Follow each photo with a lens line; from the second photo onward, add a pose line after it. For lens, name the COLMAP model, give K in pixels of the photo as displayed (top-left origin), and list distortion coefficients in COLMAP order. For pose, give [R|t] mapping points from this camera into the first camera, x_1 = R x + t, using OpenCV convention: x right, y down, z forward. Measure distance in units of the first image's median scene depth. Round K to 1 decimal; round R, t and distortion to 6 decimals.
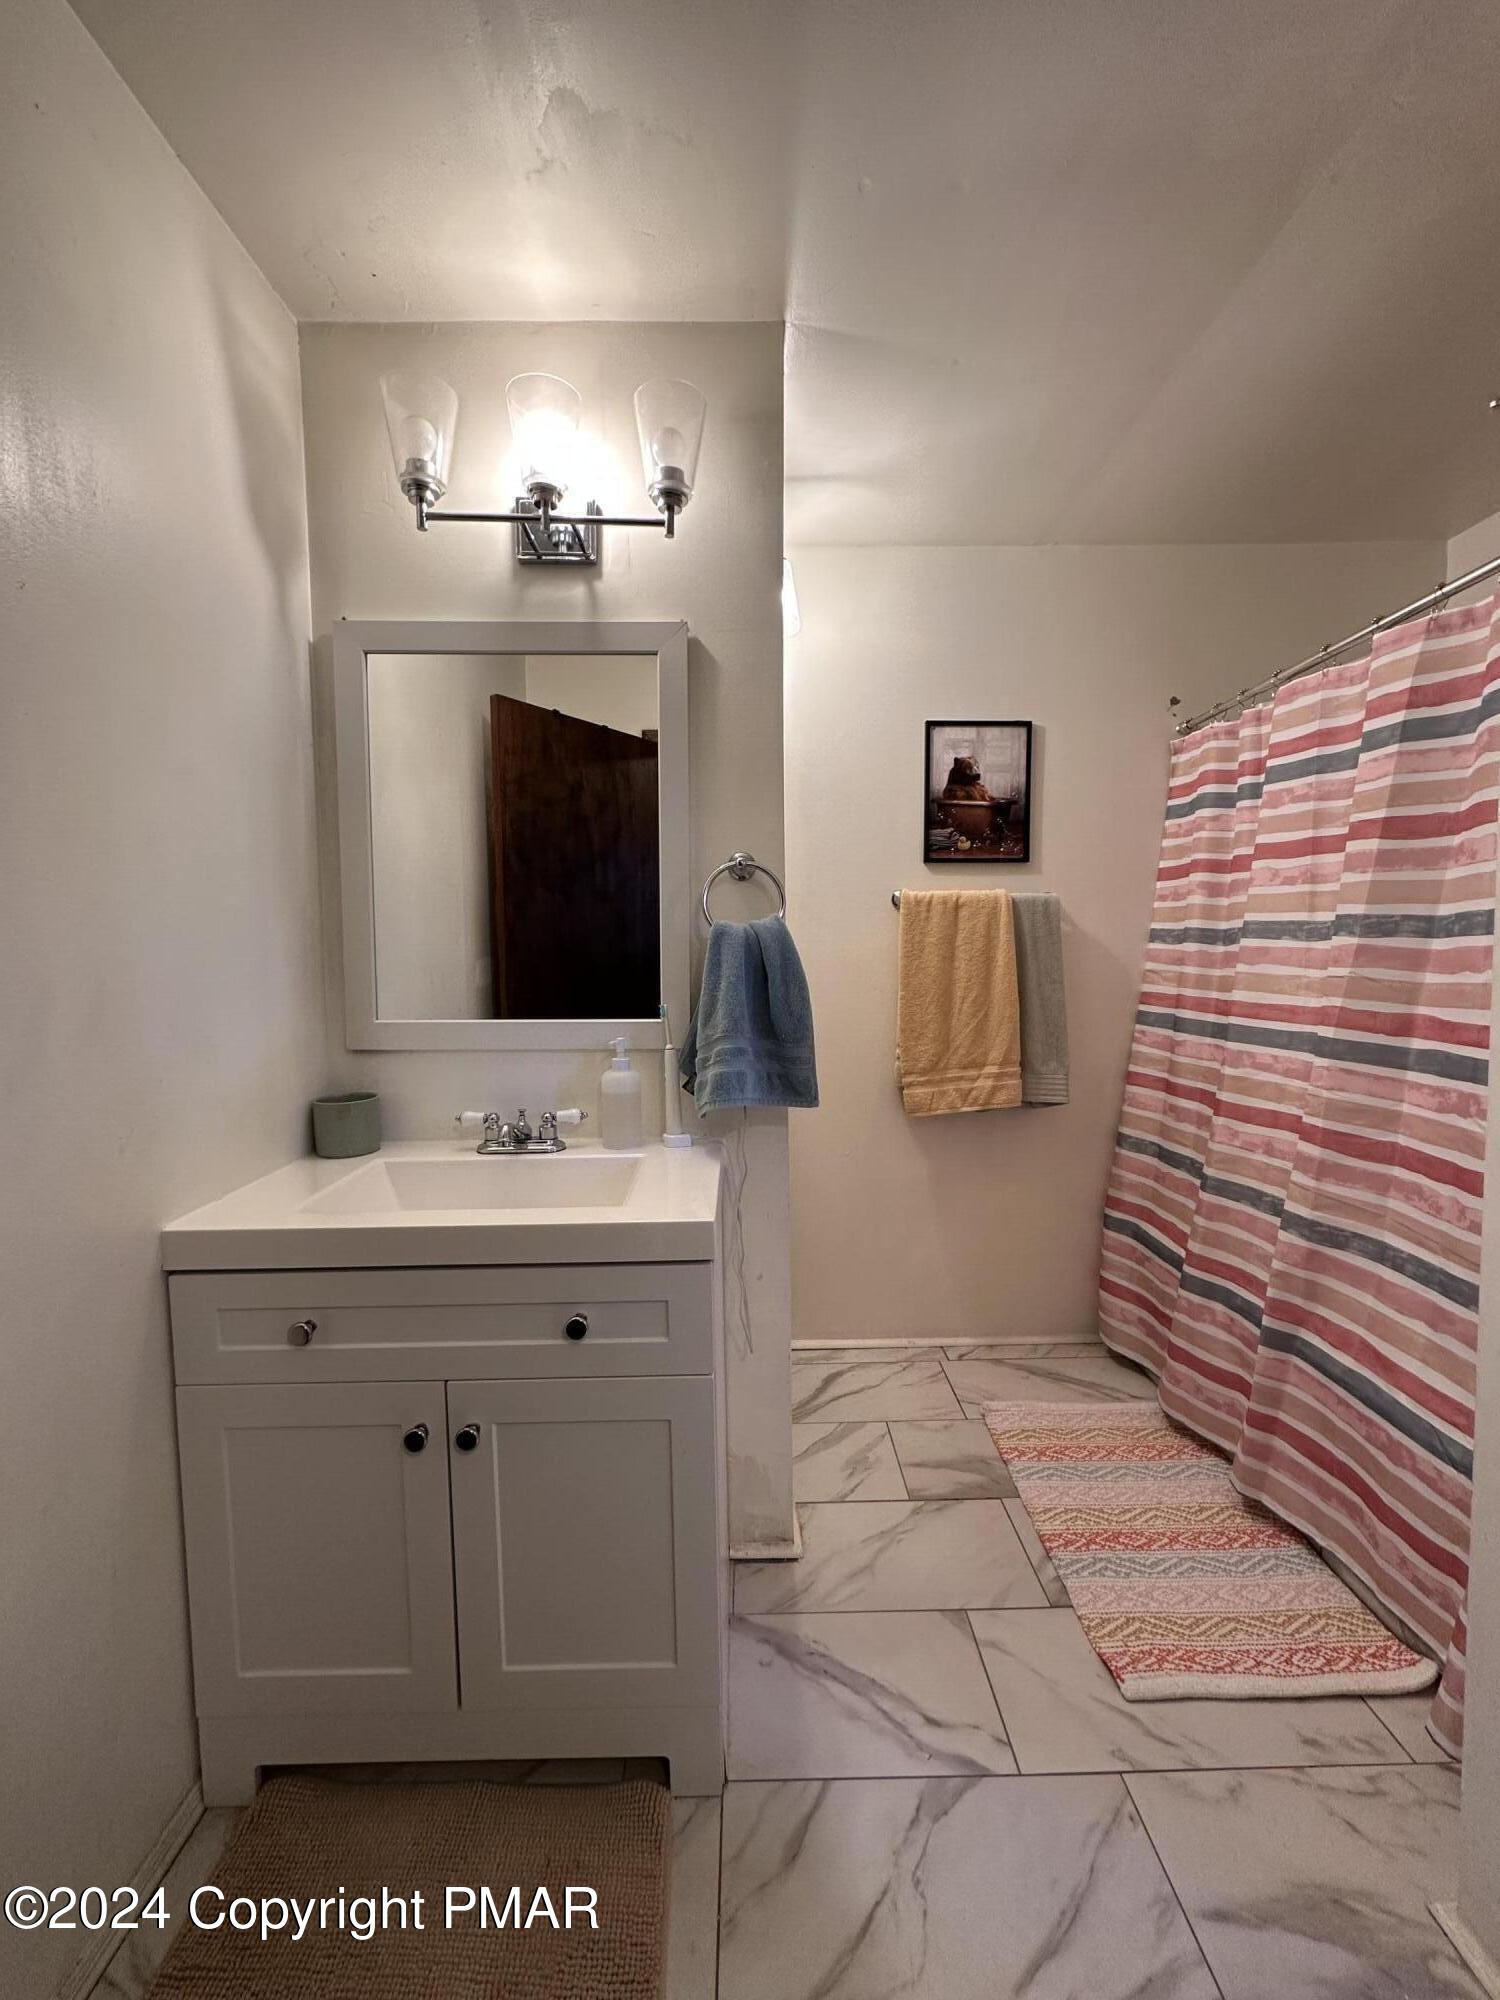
lens RADIAL K [[799.7, 0, 748.5], [0, 799.7, 998.1], [0, 0, 1]] dist [-0.002155, 0.000004]
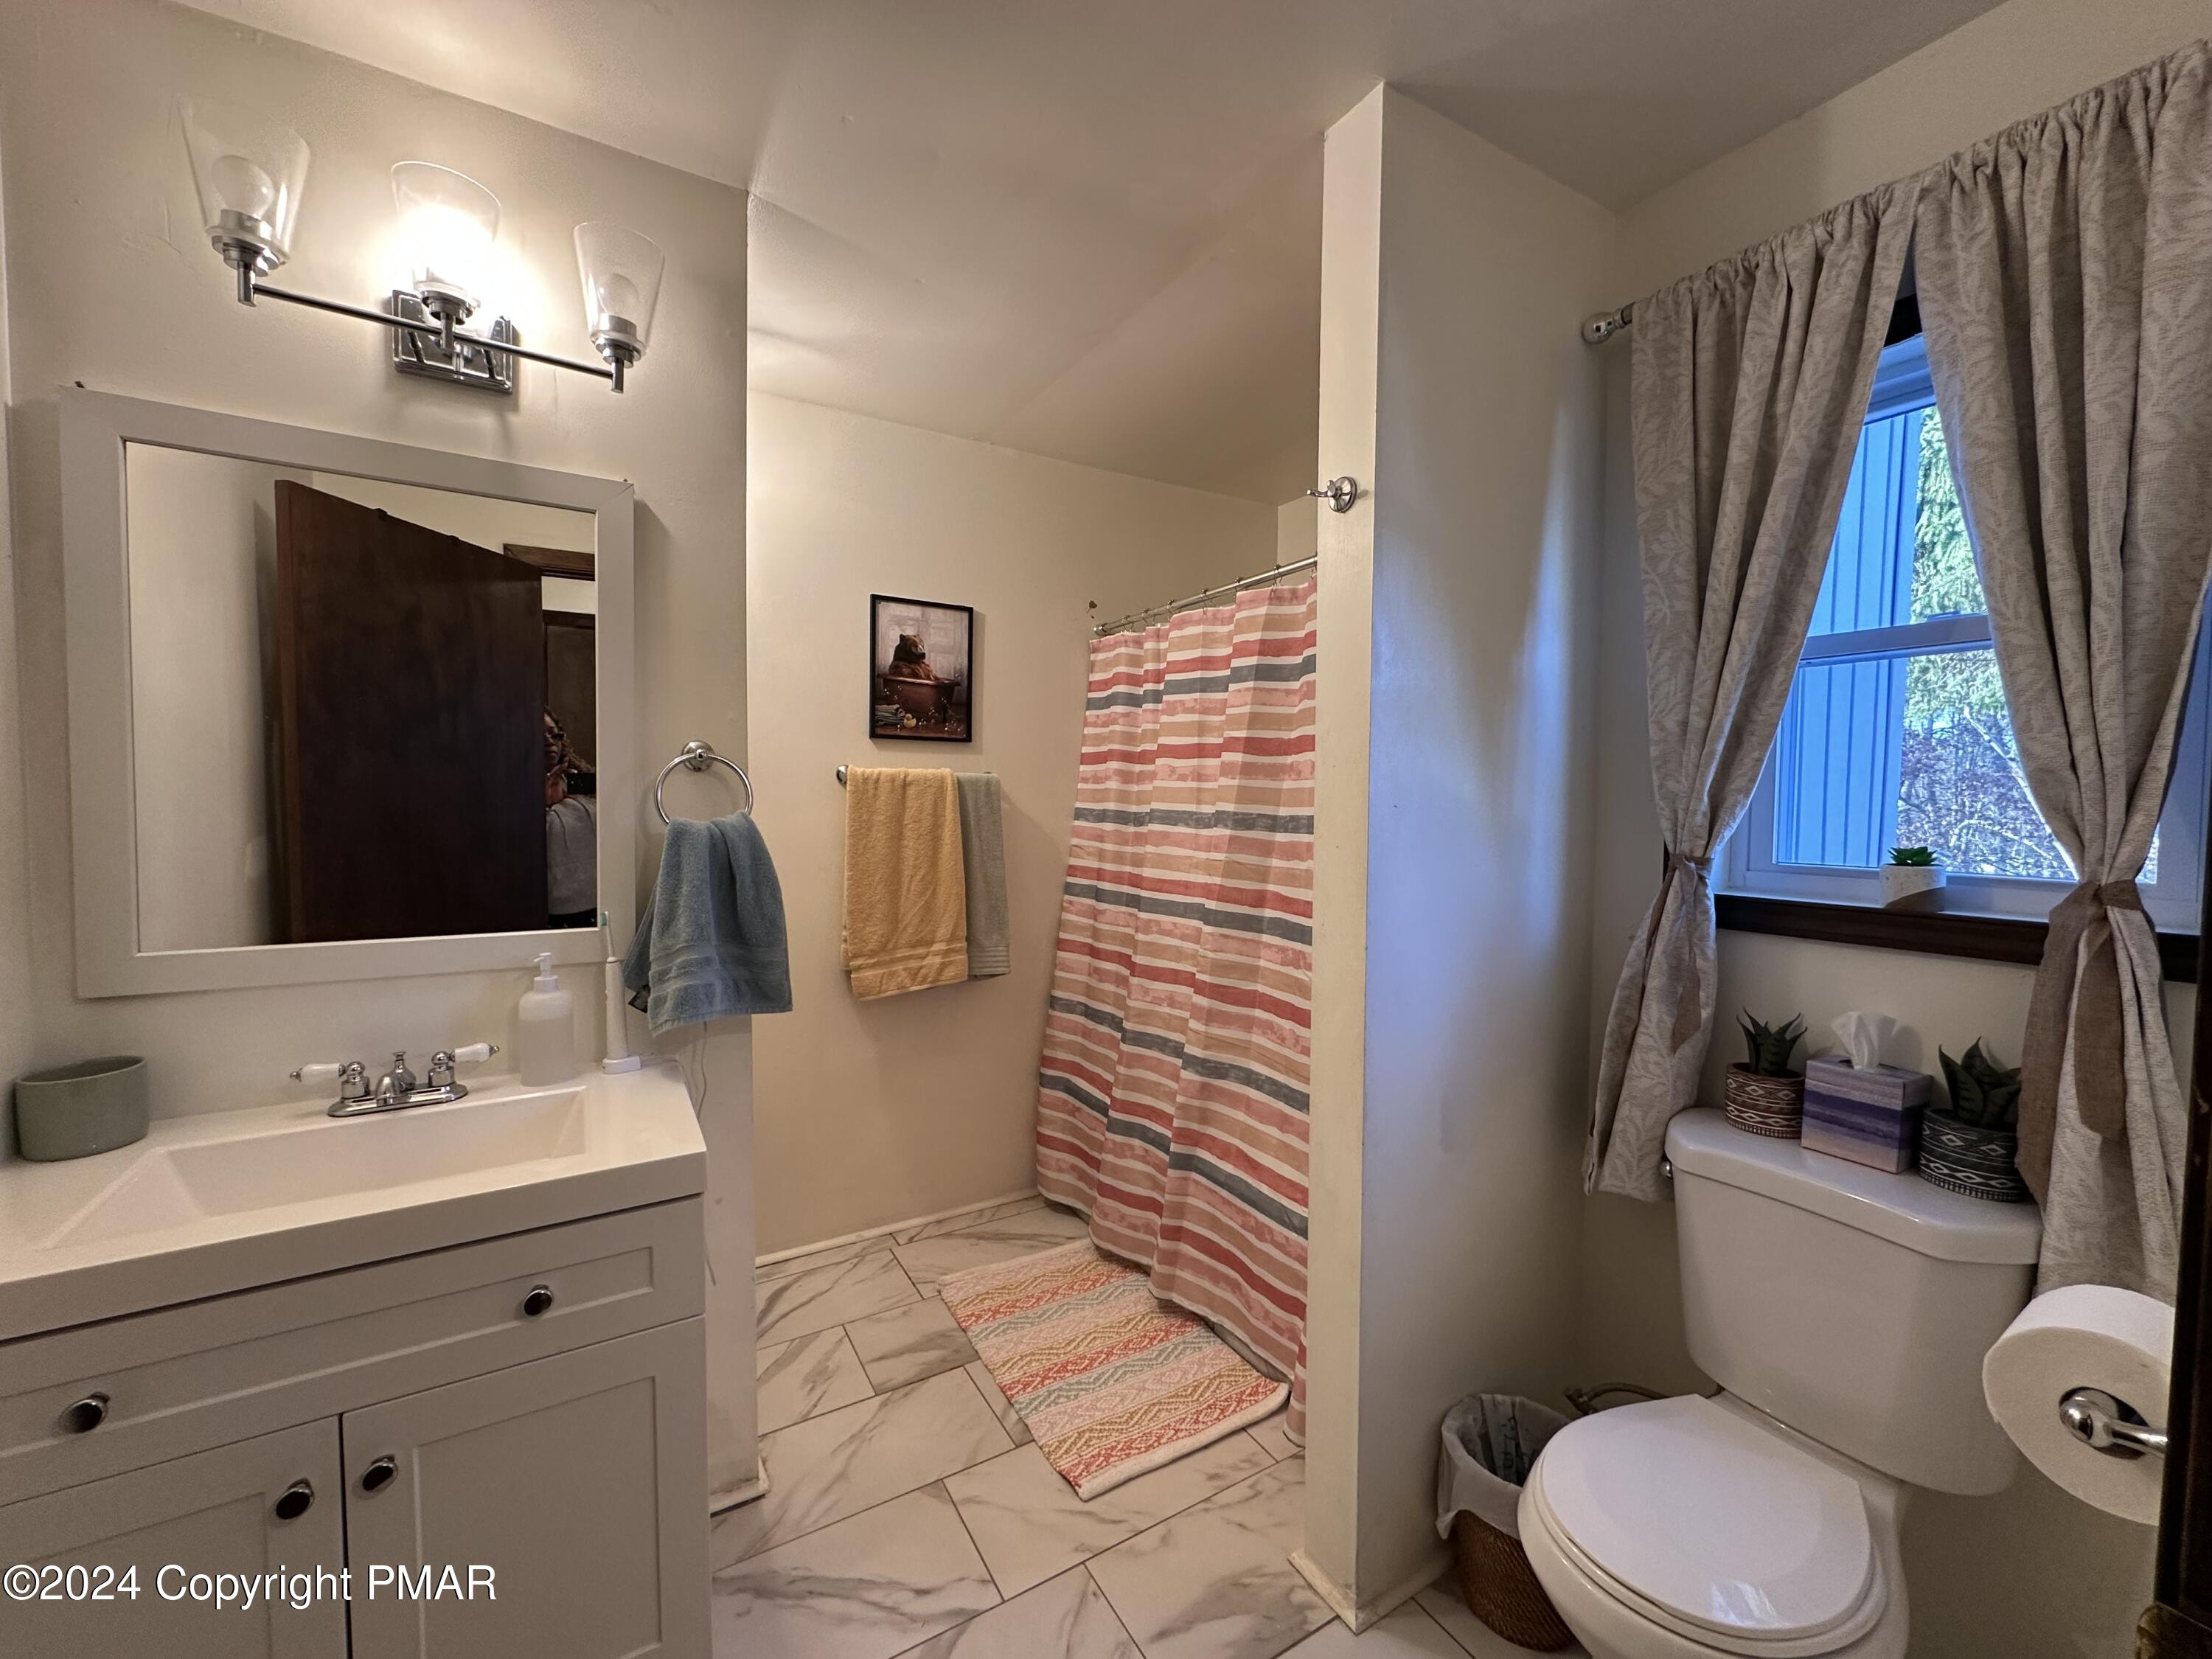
lens RADIAL K [[884.4, 0, 1106.3], [0, 884.4, 831.1], [0, 0, 1]] dist [-0.002155, 0.000004]
pose [[0.863499, -0.003928, 0.504335, -0.116646], [0.011871, 0.999851, -0.012538, -0.060248], [-0.504211, 0.016813, 0.863417, -0.113492]]
